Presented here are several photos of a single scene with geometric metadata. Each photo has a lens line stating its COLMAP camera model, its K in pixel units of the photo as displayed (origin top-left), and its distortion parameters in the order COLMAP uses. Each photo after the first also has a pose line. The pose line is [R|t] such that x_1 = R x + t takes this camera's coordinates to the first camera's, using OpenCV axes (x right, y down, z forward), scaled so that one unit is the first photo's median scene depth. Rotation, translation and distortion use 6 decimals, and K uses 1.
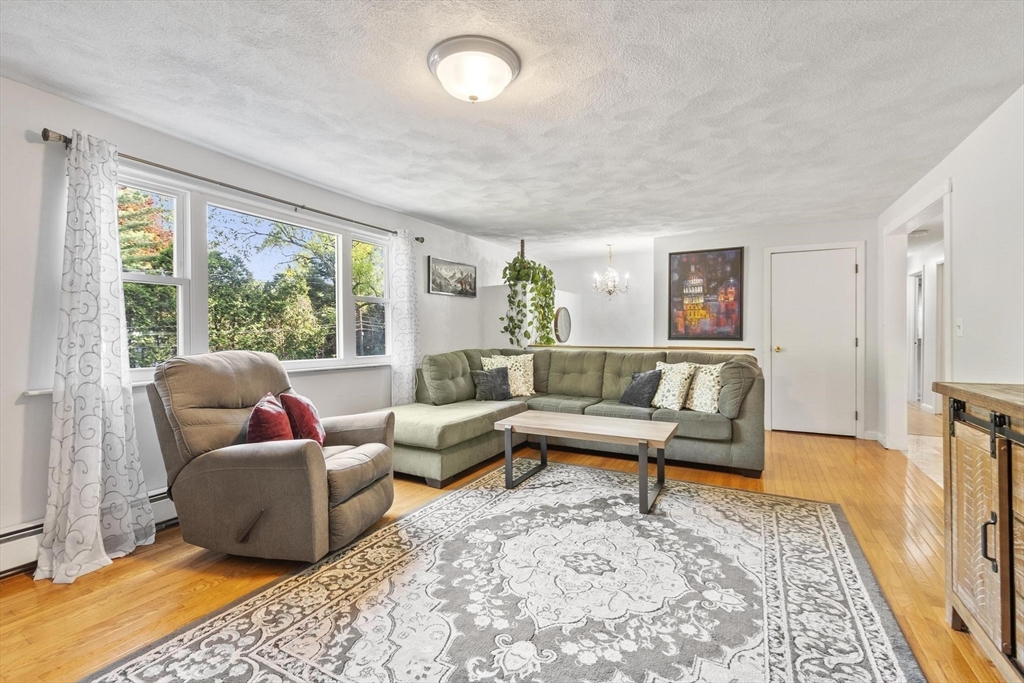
lens RADIAL K [[462.8, 0, 516.5], [0, 462.8, 333.1], [0, 0, 1]] dist [0.004238, -0.000445]
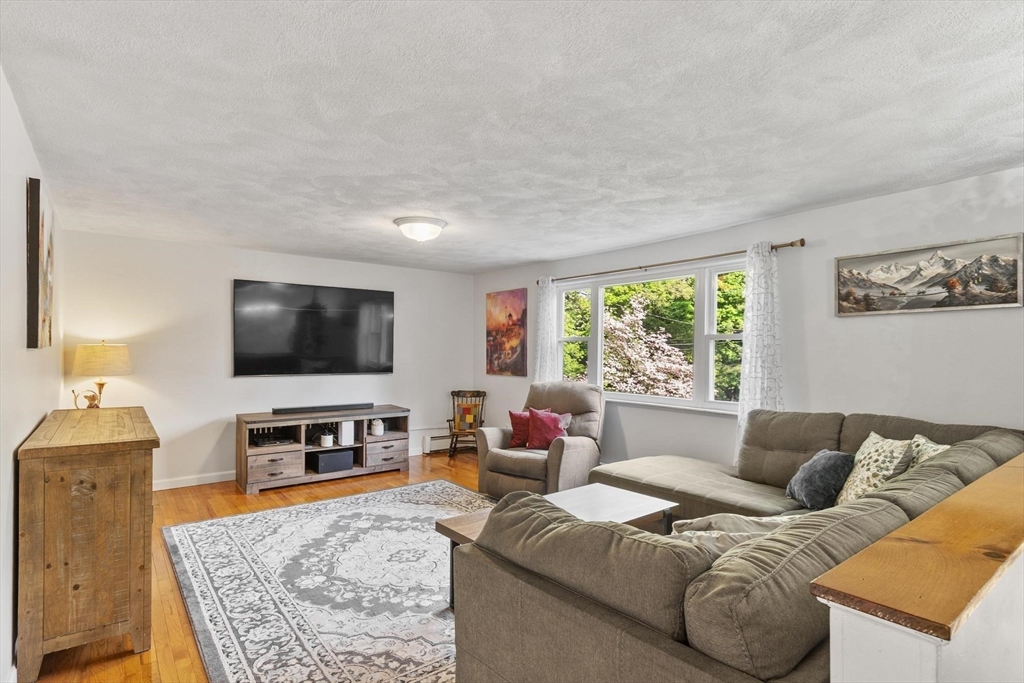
lens RADIAL K [[523.9, 0, 505.2], [0, 523.9, 352.1], [0, 0, 1]] dist [0.005615, -0.002047]
pose [[-0.426299, 0.005499, -0.904565, 1.099210], [0.001538, 0.999984, 0.005354, -0.073852], [0.904581, 0.000891, -0.426301, 1.496788]]
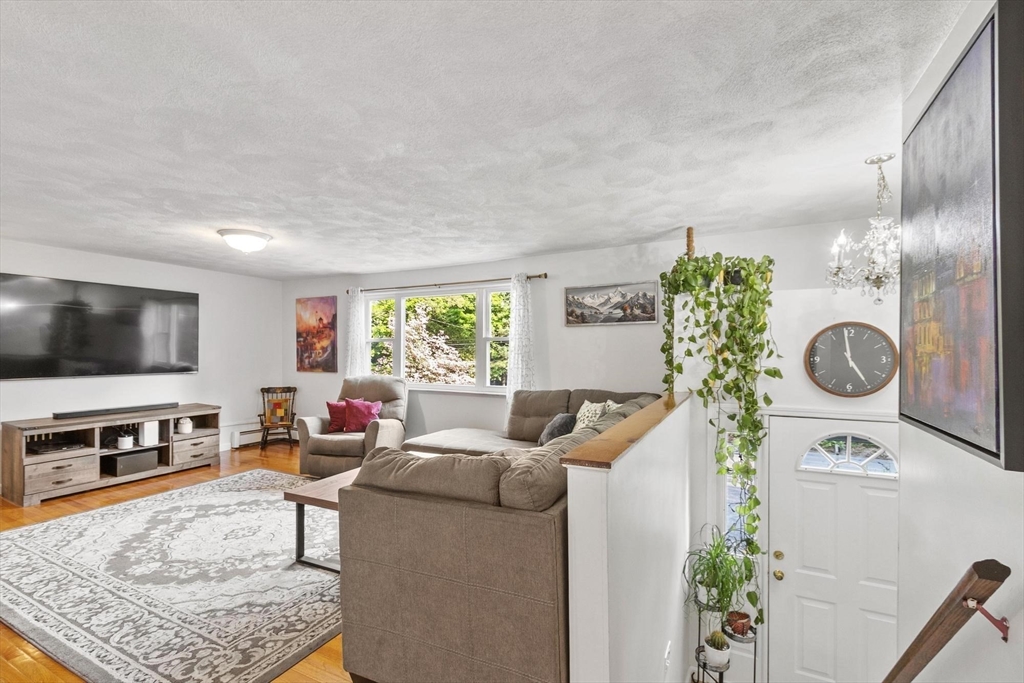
lens RADIAL K [[462.8, 0, 503.2], [0, 462.8, 349.1], [0, 0, 1]] dist [0.004238, -0.000445]
pose [[-0.009001, 0.001654, -0.999958, 1.295968], [0.005440, 0.999984, 0.001605, -0.072339], [0.999945, -0.005425, -0.009010, 1.467165]]
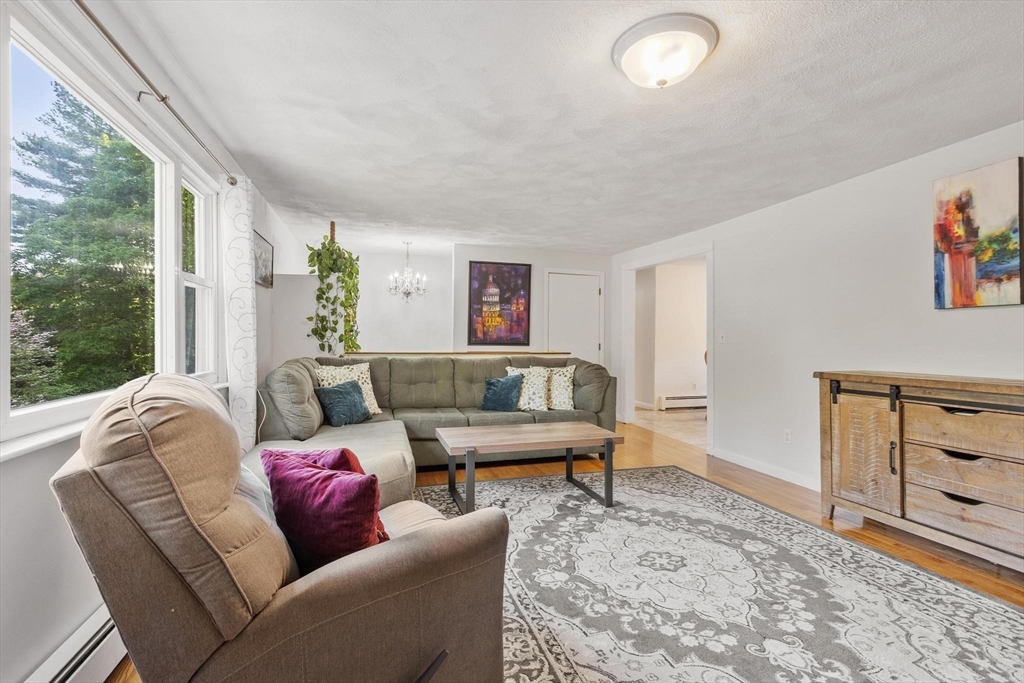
lens RADIAL K [[462.8, 0, 525.1], [0, 462.8, 332.0], [0, 0, 1]] dist [0.004238, -0.000445]
pose [[0.693975, 0.017748, 0.719780, -0.650685], [-0.010353, 0.999839, -0.014672, -0.001588], [-0.719924, 0.002730, 0.694047, 0.390920]]
